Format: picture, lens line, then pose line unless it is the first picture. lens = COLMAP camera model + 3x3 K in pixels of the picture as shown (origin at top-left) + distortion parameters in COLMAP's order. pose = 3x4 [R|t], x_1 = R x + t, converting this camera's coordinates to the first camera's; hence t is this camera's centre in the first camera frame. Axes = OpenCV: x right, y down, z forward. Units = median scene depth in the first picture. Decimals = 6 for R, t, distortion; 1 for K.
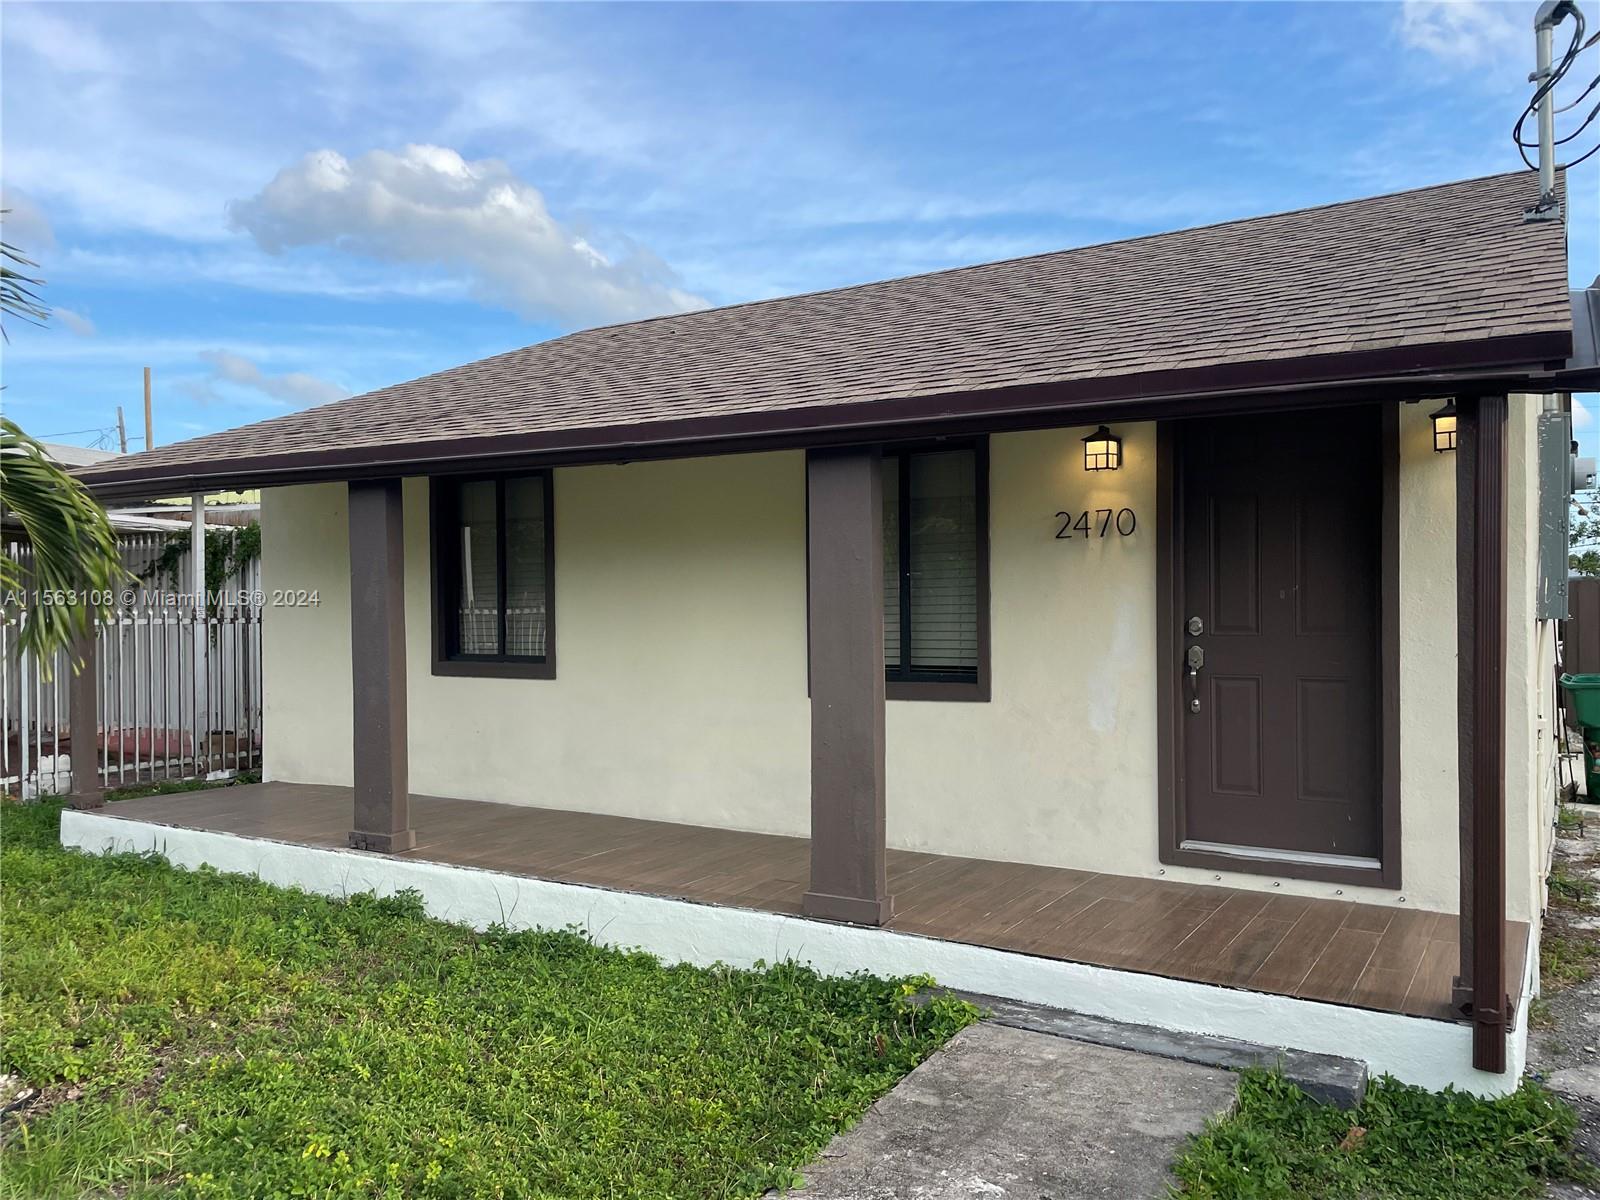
lens RADIAL K [[1208.6, 0, 782.1], [0, 1208.6, 607.8], [0, 0, 1]] dist [0.100610, -0.138404]
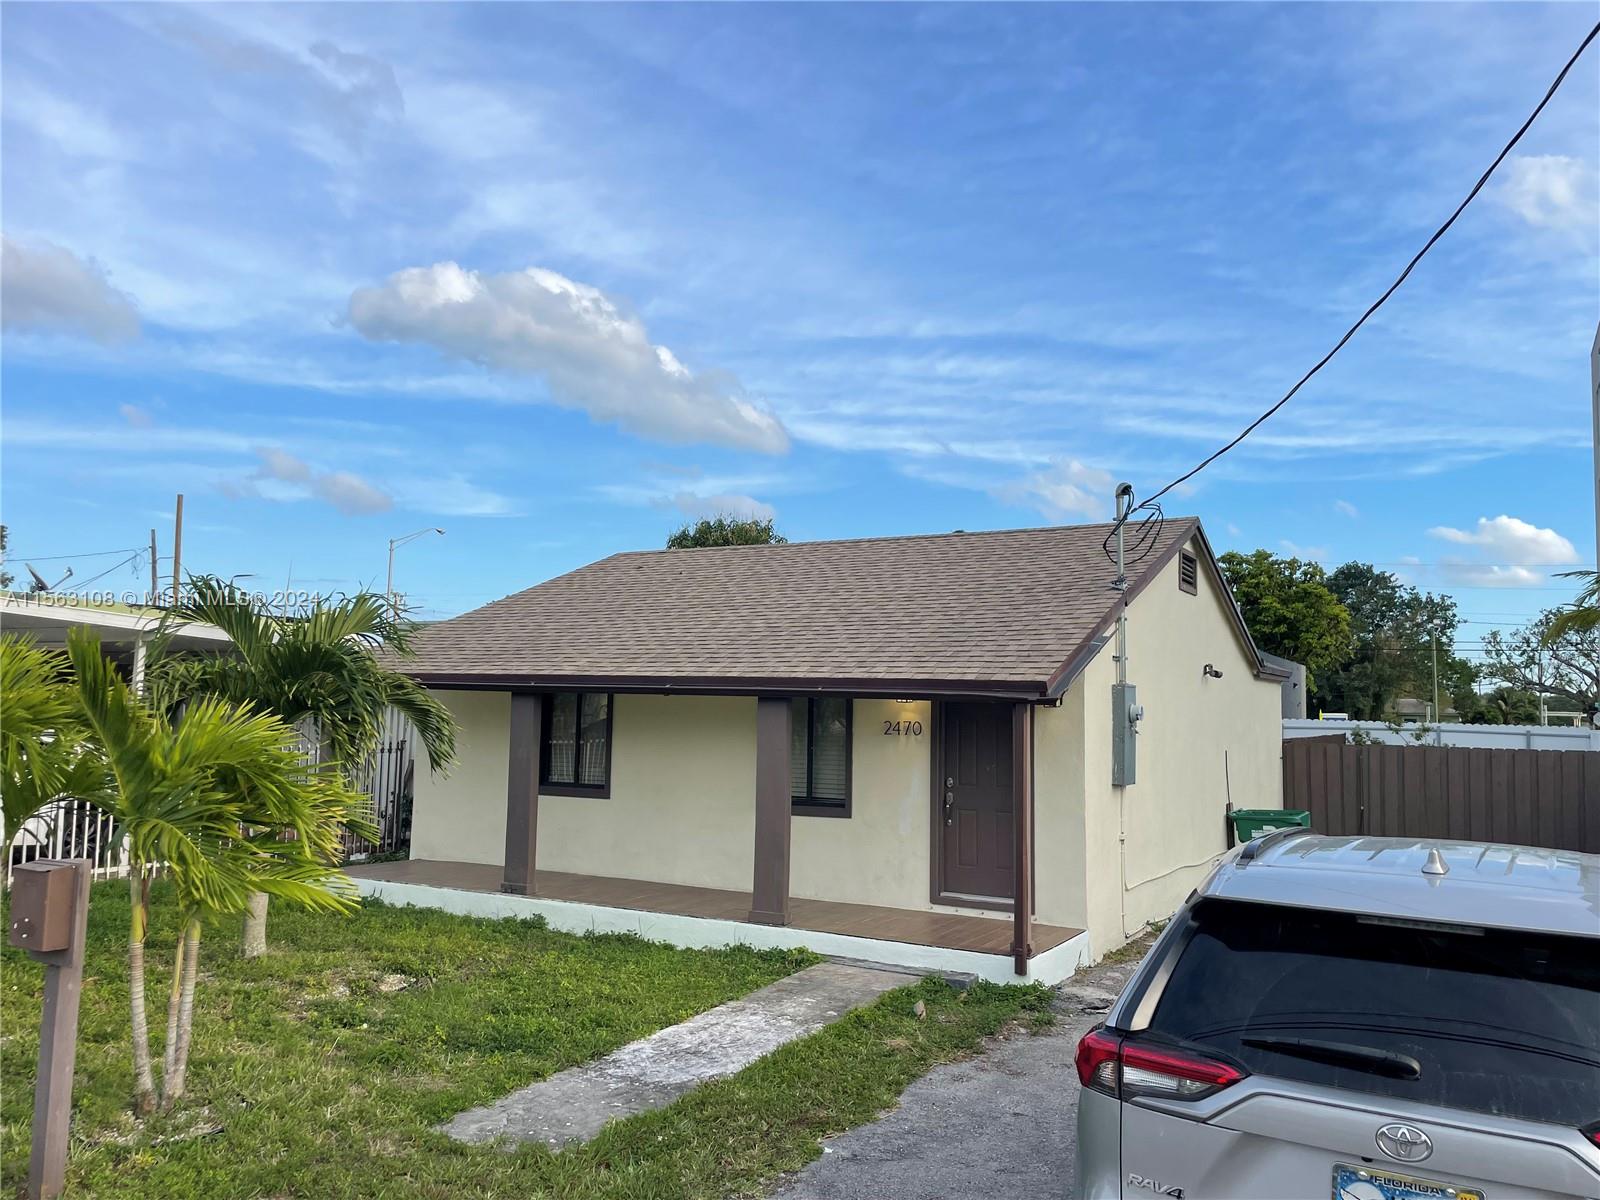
lens RADIAL K [[1213.1, 0, 805.3], [0, 1213.1, 611.8], [0, 0, 1]] dist [0.103402, -0.143078]
pose [[0.998520, 0.030672, 0.044909, 0.004316], [-0.026792, 0.996056, -0.084581, -0.092783], [-0.047326, 0.083253, 0.995404, -1.045803]]
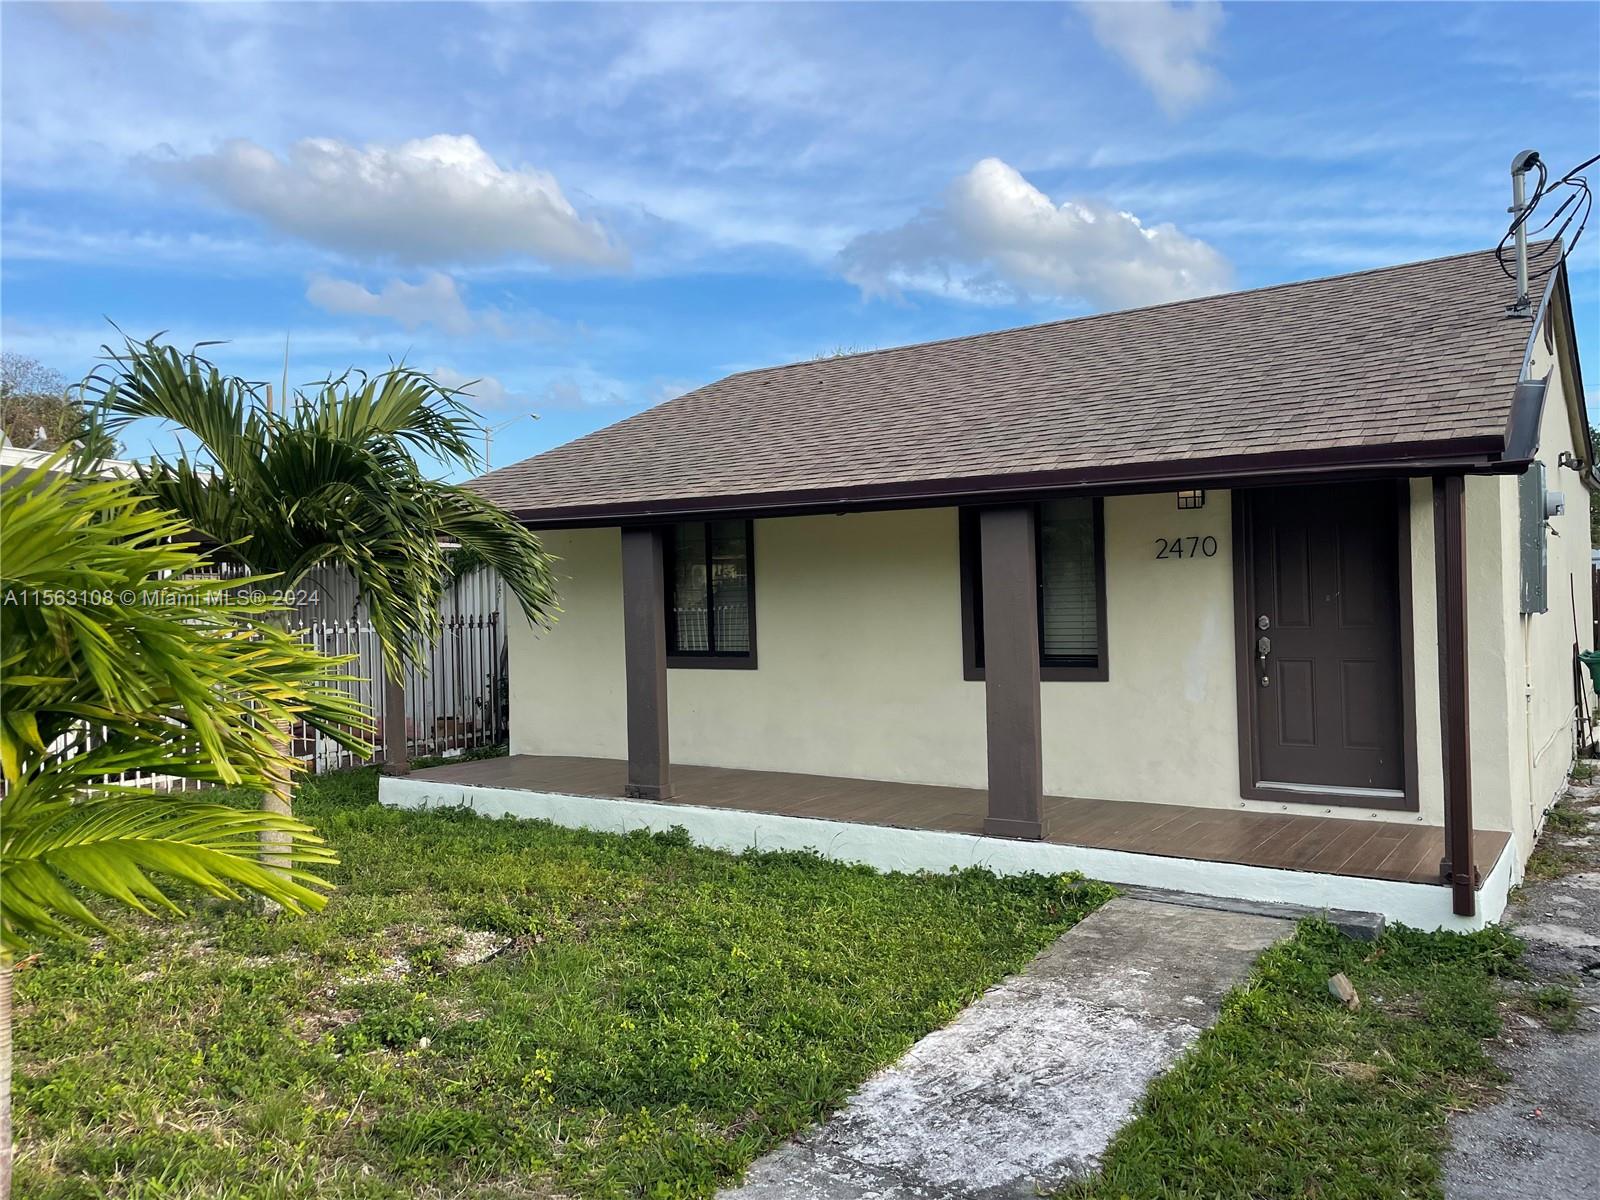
lens RADIAL K [[1209.1, 0, 795.3], [0, 1209.1, 585.5], [0, 0, 1]] dist [0.104734, -0.141847]
pose [[0.998863, -0.020407, -0.043076, -0.126222], [0.020085, 0.999767, -0.007887, -0.027054], [0.043227, 0.007013, 0.999041, -0.396092]]
